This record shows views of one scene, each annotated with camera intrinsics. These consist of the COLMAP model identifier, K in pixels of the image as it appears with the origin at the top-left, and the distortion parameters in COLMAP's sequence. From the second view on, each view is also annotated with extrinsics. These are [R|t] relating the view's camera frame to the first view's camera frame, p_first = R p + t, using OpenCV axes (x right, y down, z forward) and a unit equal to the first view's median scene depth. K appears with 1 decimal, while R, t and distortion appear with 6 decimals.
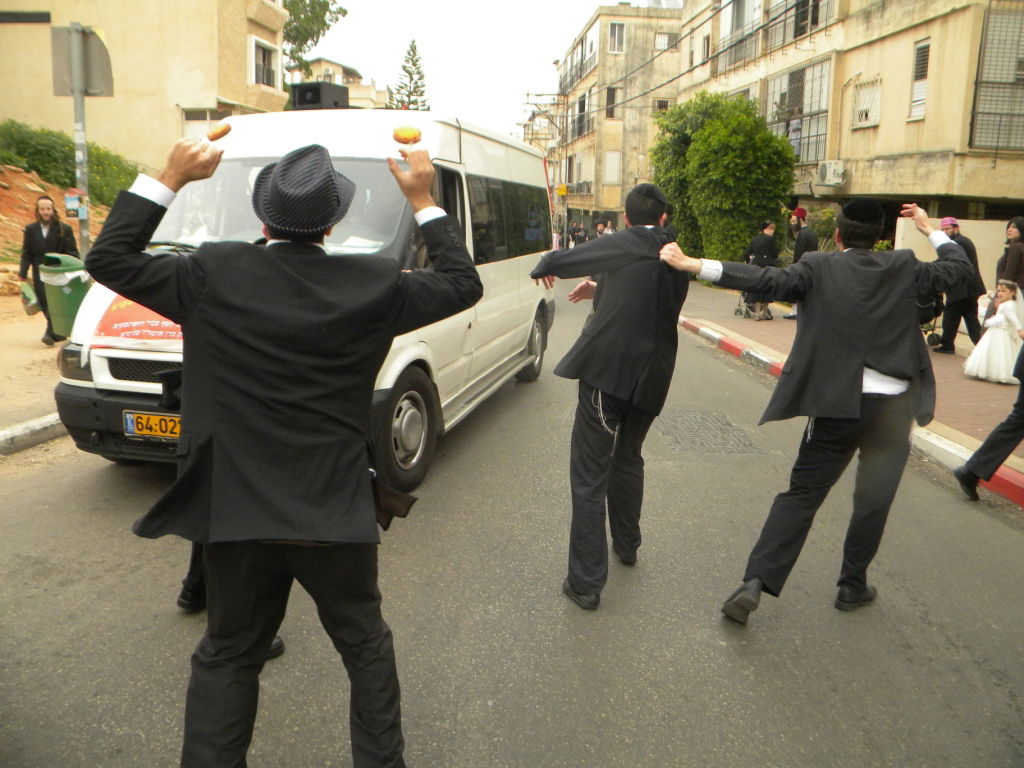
lens RADIAL K [[856.1, 0, 511.6], [0, 856.1, 359.4], [0, 0, 1]] dist [-0.188327, 0.160274]
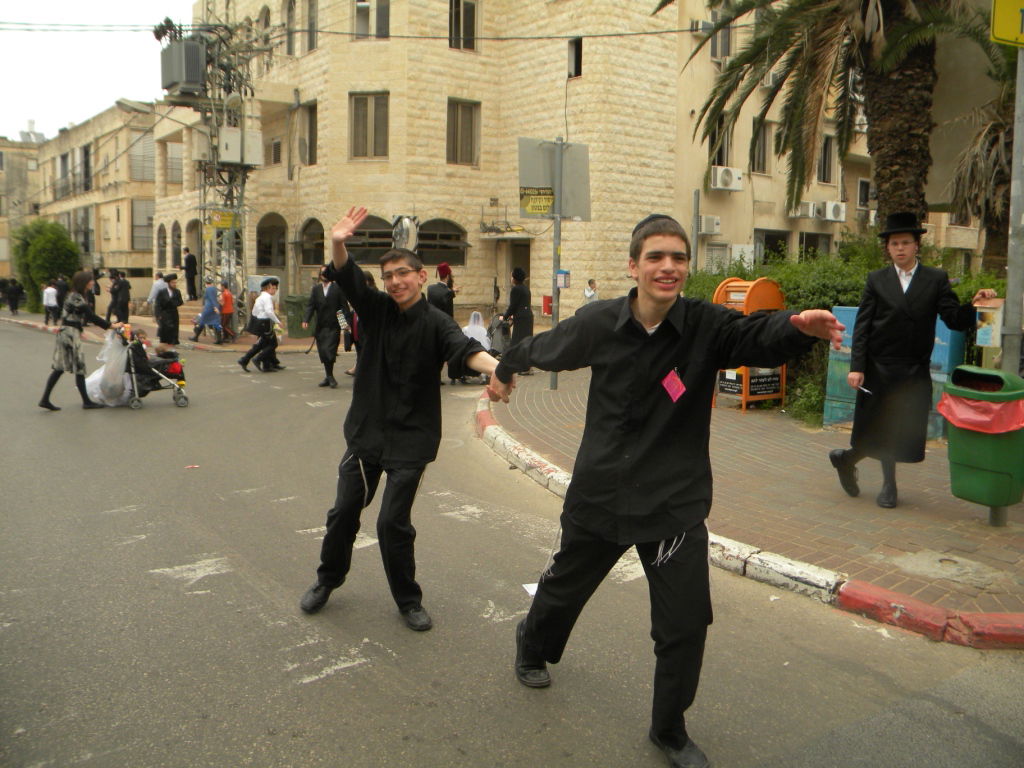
lens RADIAL K [[856.1, 0, 511.6], [0, 856.1, 359.4], [0, 0, 1]] dist [-0.188327, 0.160274]
pose [[0.802146, -0.083071, 0.591322, -0.048444], [0.122085, 0.992173, -0.026229, 0.233619], [-0.584515, 0.093231, 0.806009, -1.380631]]
